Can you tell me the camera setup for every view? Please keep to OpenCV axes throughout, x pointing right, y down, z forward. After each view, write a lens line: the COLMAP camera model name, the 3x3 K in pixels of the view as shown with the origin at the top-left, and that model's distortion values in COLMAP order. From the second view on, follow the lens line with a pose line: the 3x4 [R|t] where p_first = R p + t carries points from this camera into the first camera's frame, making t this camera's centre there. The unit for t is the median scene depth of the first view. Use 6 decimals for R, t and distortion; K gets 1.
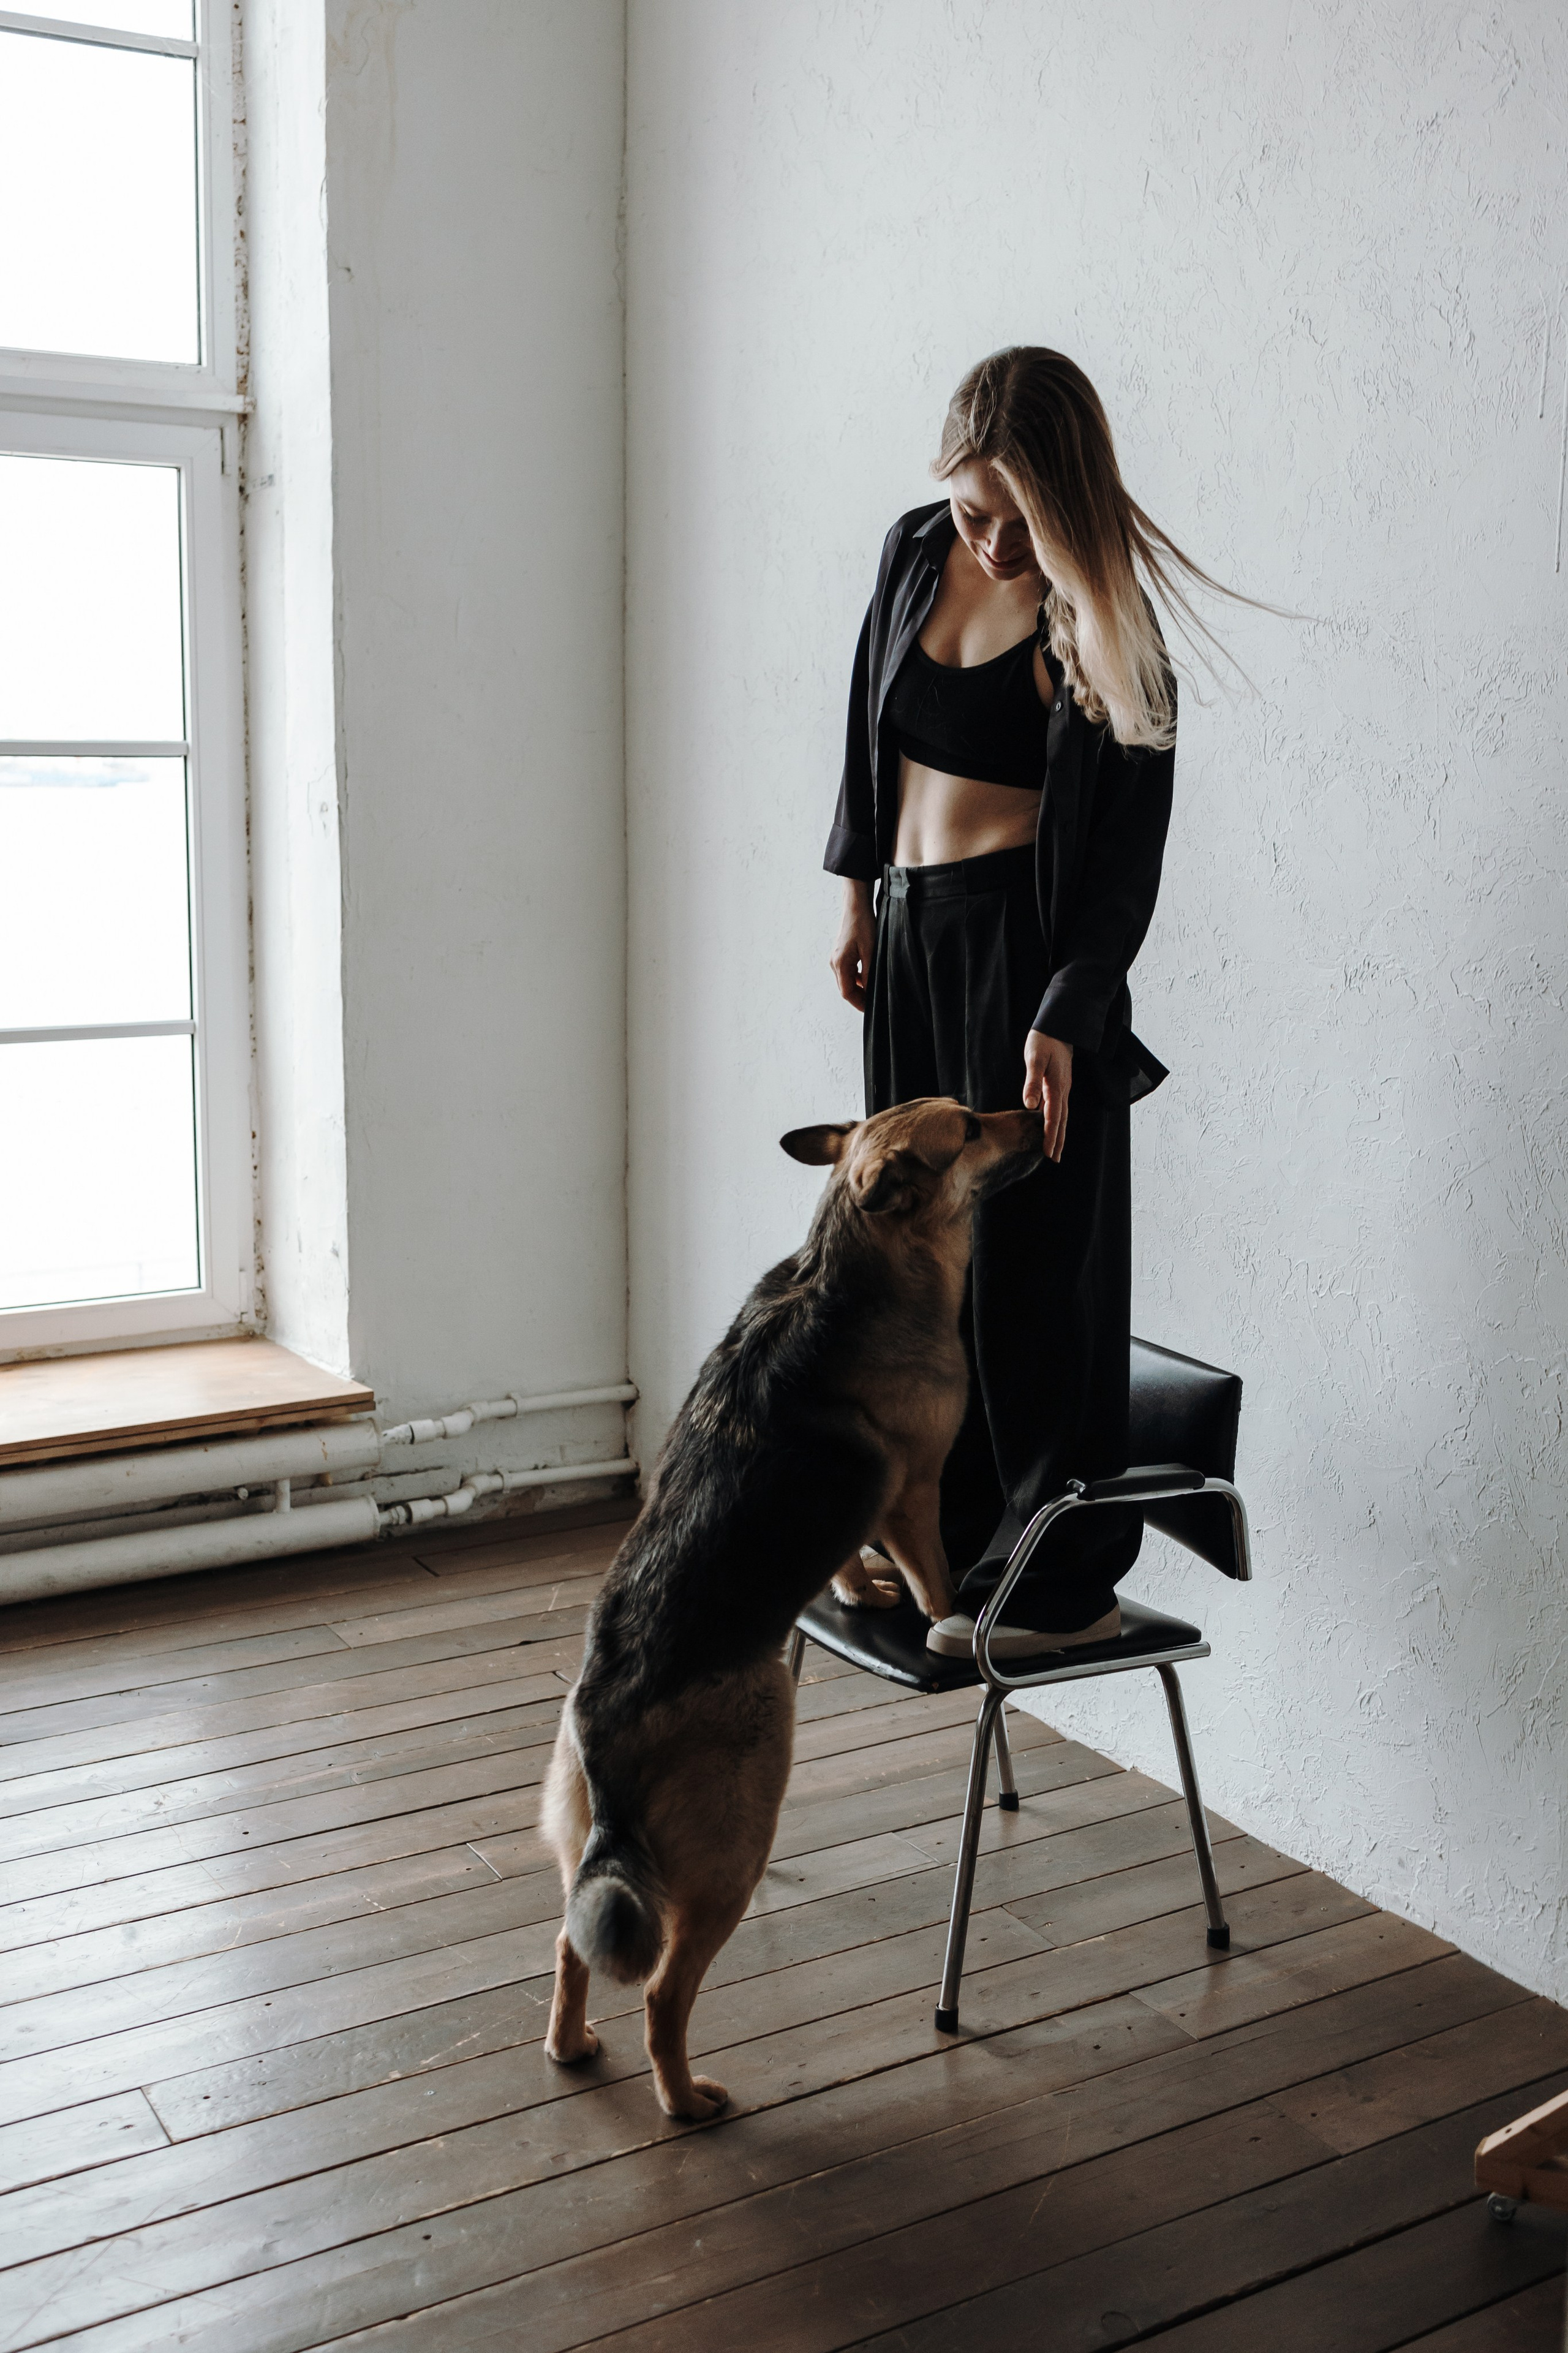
lens RADIAL K [[2361.2, 0, 714.9], [0, 2361.2, 1173.4], [0, 0, 1]] dist [-0.001068, -0.005232]
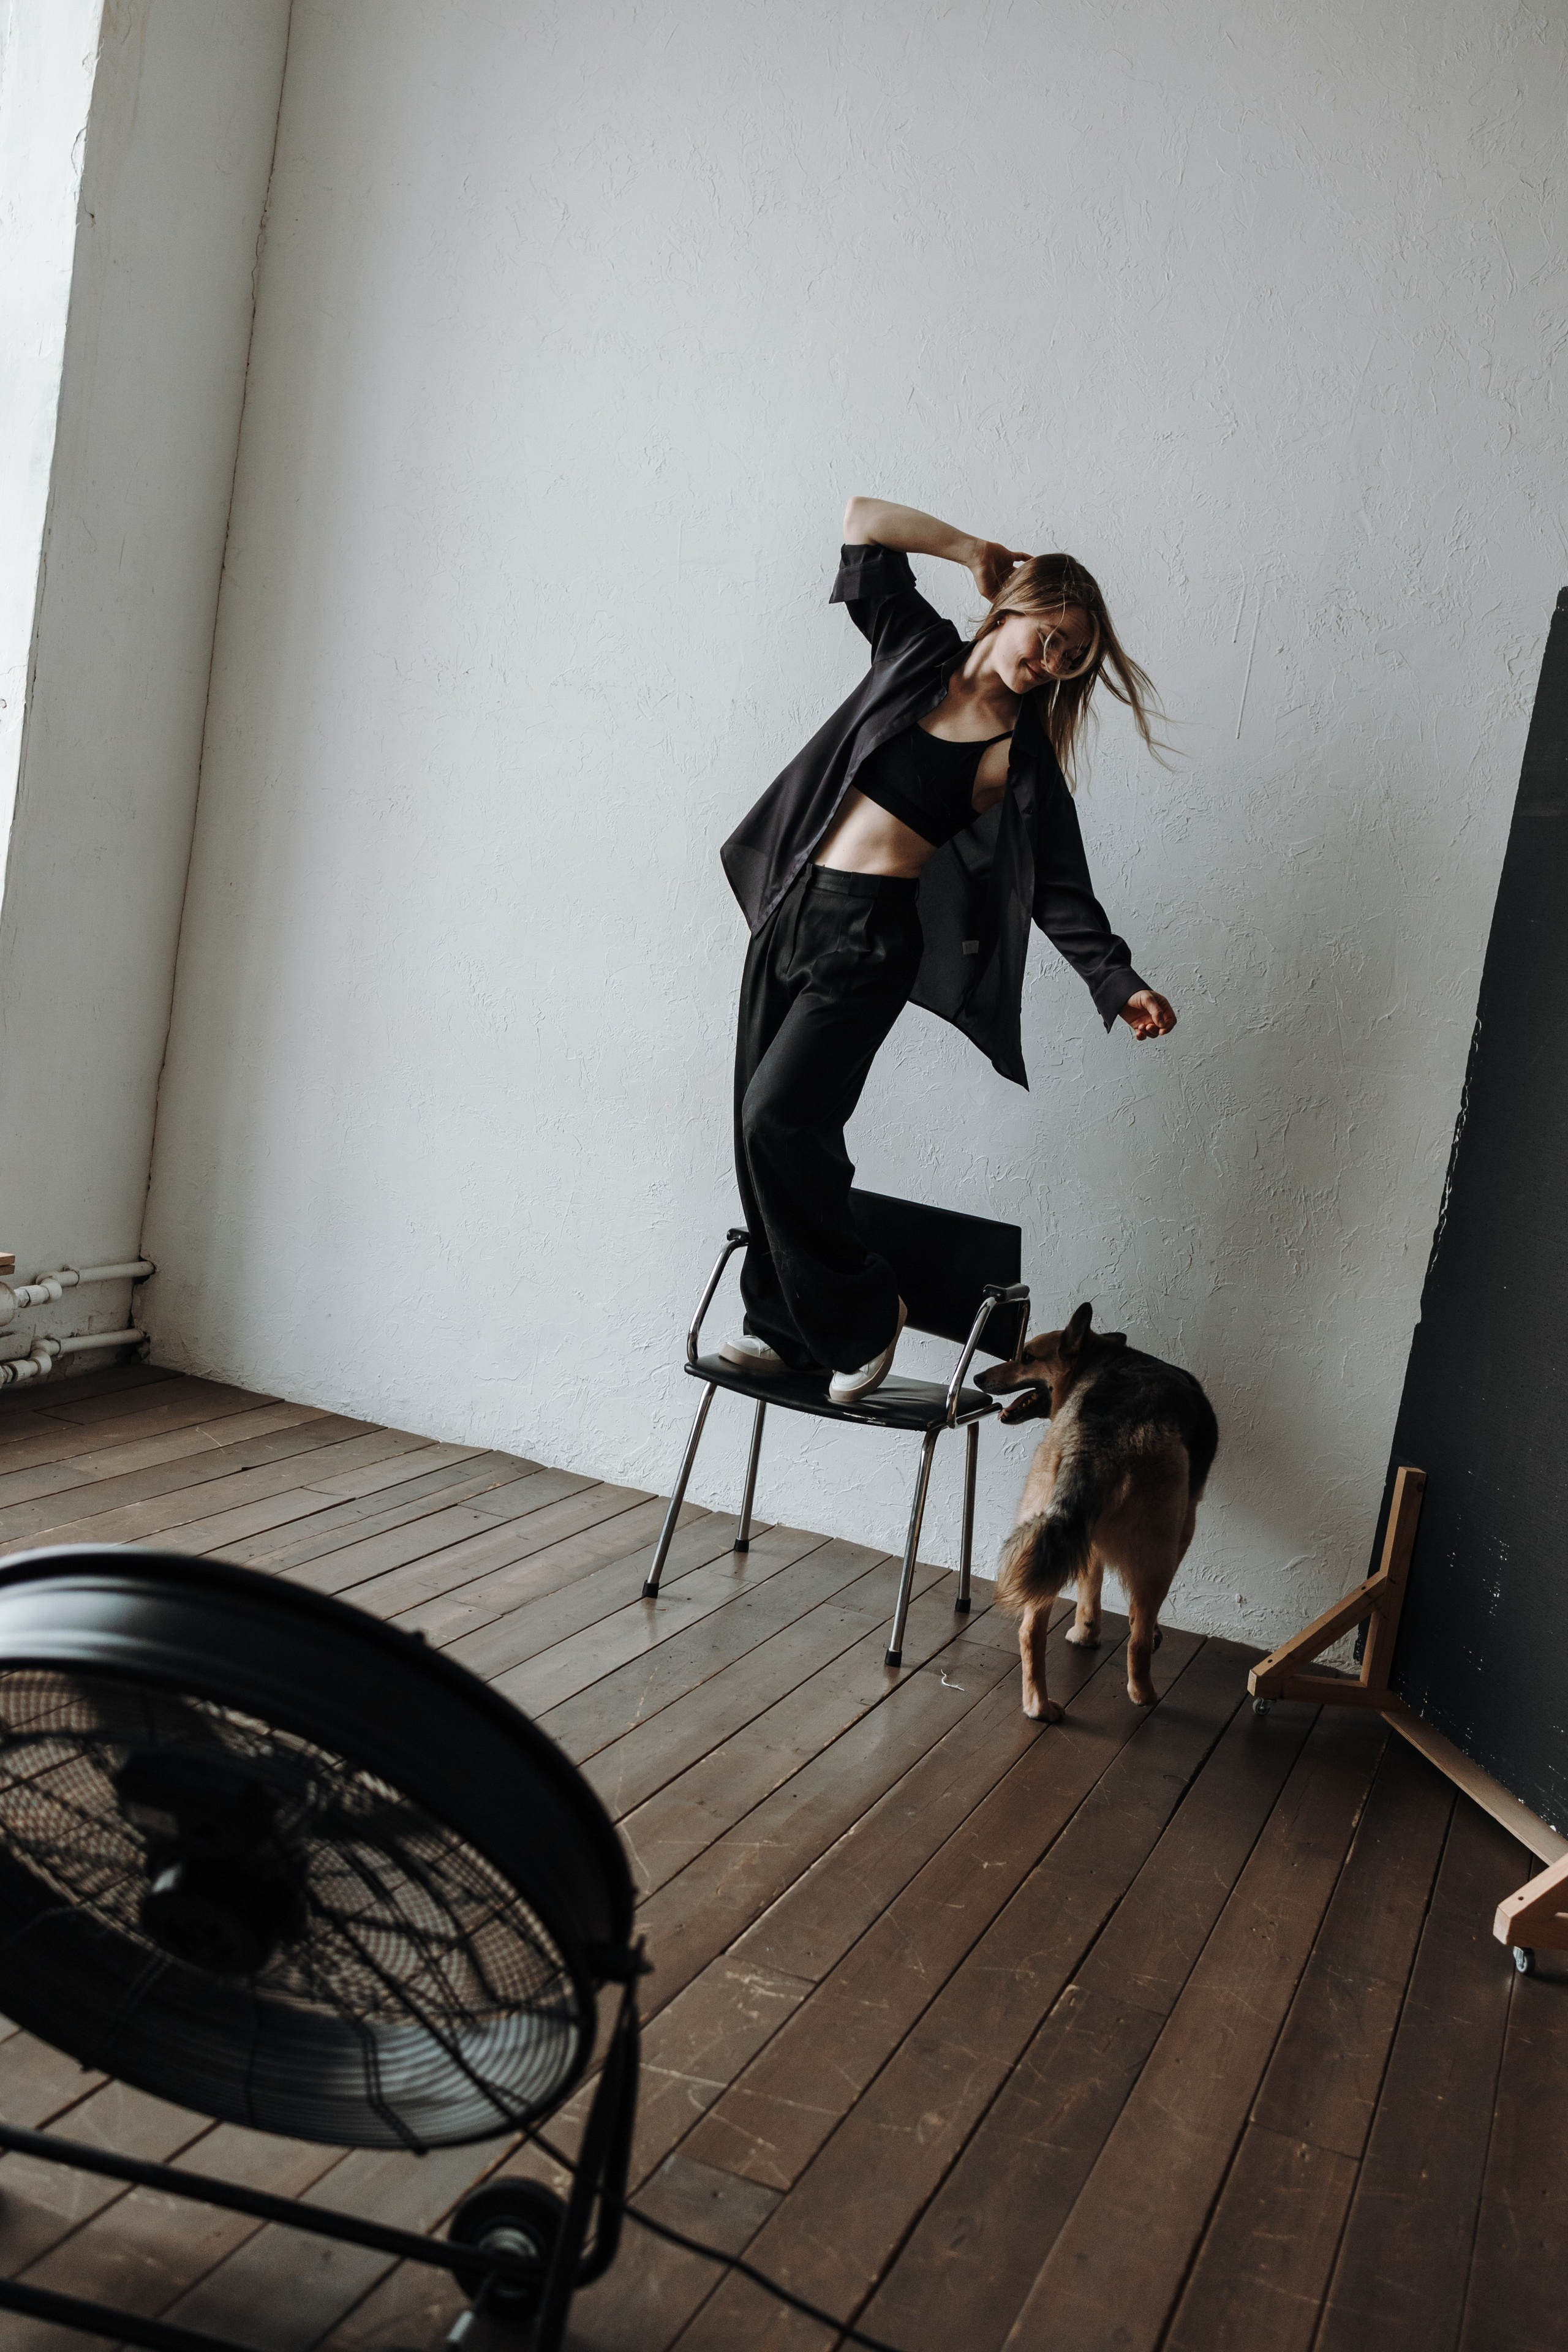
lens RADIAL K [[2335.9, 0, 784.0], [0, 2335.9, 1176.0], [0, 0, 1]] dist [0.009340, -0.018381]
pose [[0.772087, 0.043931, 0.633997, -0.541580], [-0.050184, 0.998707, -0.008087, 0.046830], [-0.633532, -0.025573, 0.773293, -0.038314]]
